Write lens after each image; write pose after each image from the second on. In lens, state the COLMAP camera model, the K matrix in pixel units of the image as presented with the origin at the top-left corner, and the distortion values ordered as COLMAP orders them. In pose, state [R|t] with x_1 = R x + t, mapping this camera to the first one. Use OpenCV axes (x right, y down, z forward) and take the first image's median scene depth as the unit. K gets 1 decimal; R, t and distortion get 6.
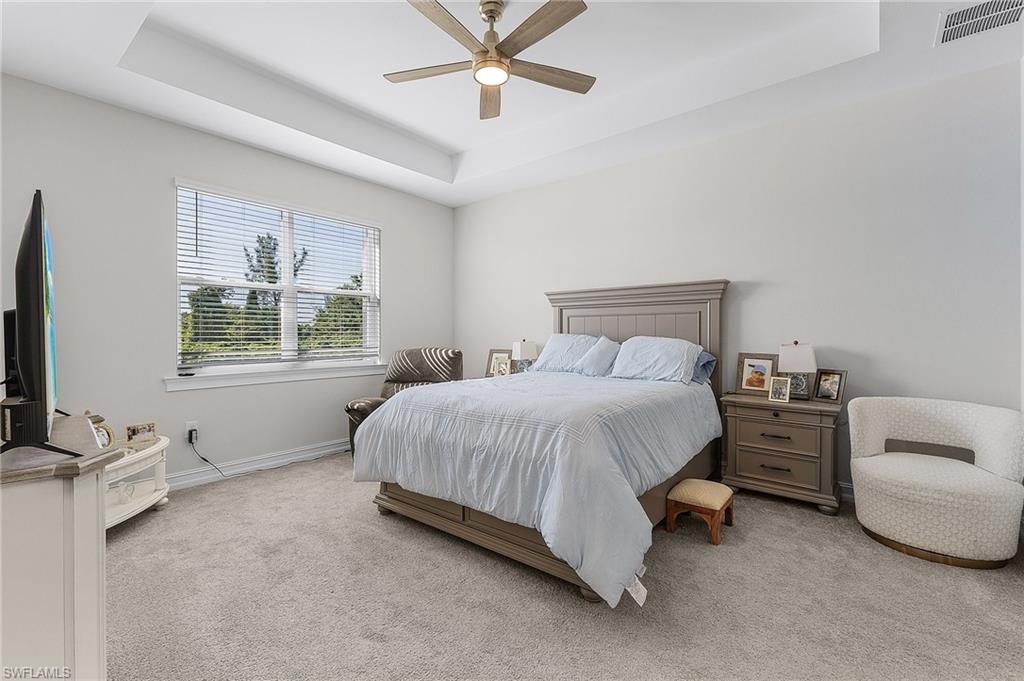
lens RADIAL K [[446.0, 0, 509.7], [0, 446.0, 333.6], [0, 0, 1]] dist [0.001370, -0.000306]
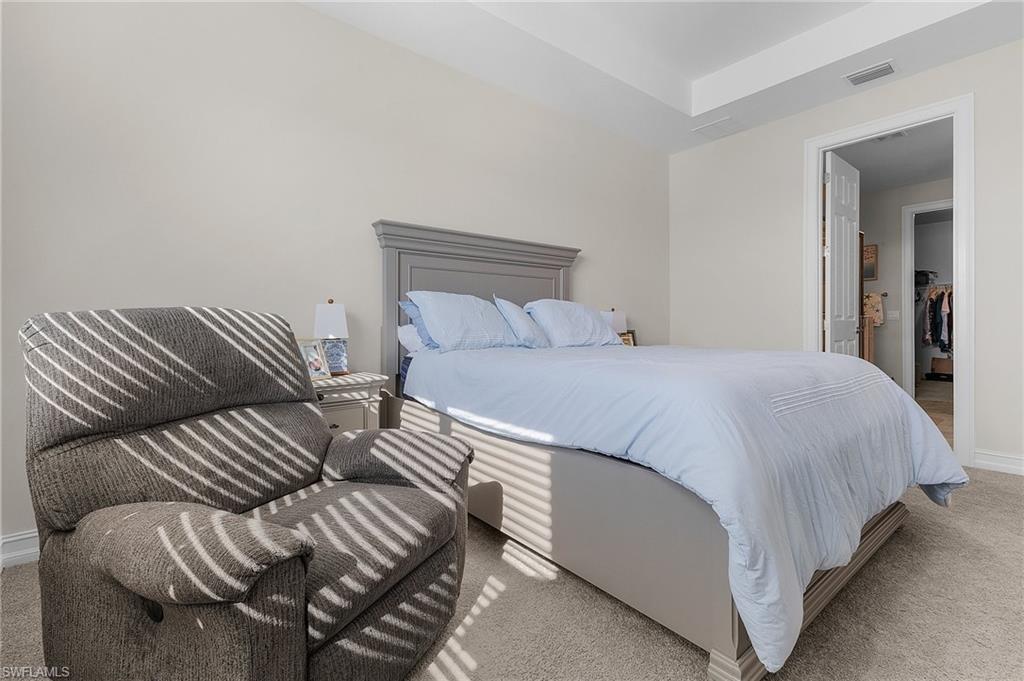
lens RADIAL K [[449.0, 0, 512.4], [0, 449.0, 325.1], [0, 0, 1]] dist [0.013001, 0.000105]
pose [[0.213885, 0.001623, 0.976858, -0.631042], [0.002381, 0.999995, -0.002183, 0.064583], [-0.976856, 0.002793, 0.213880, 0.984570]]
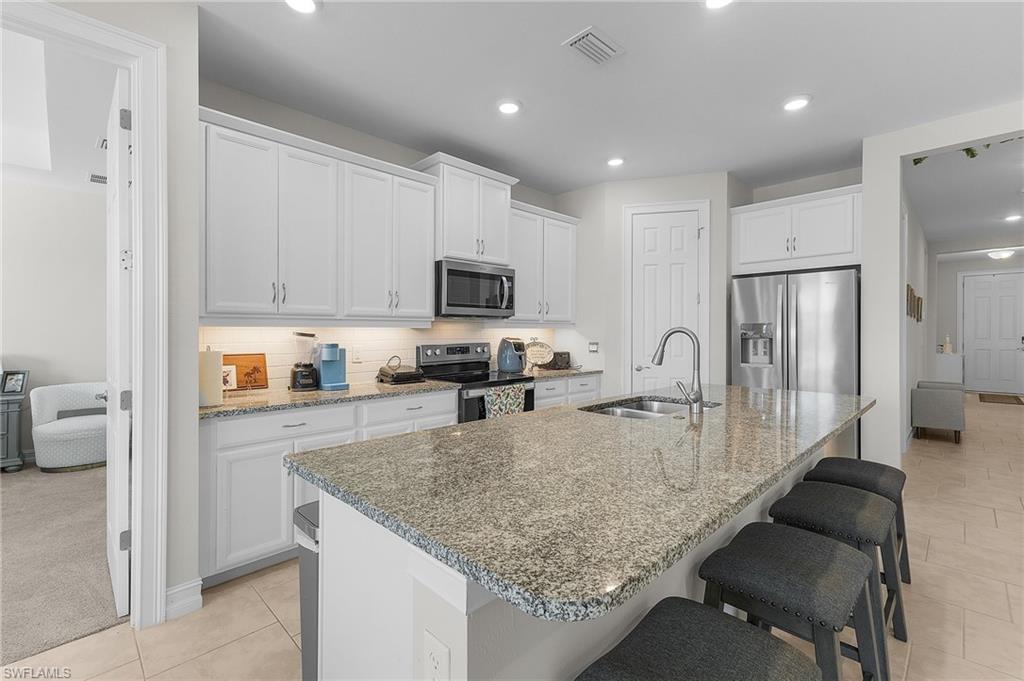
lens RADIAL K [[446.0, 0, 509.7], [0, 446.0, 333.6], [0, 0, 1]] dist [0.001370, -0.000306]
pose [[0.104763, -0.002563, 0.994494, -0.509564], [0.002647, 0.999994, 0.002298, -0.035951], [-0.994494, 0.002392, 0.104769, -0.687171]]
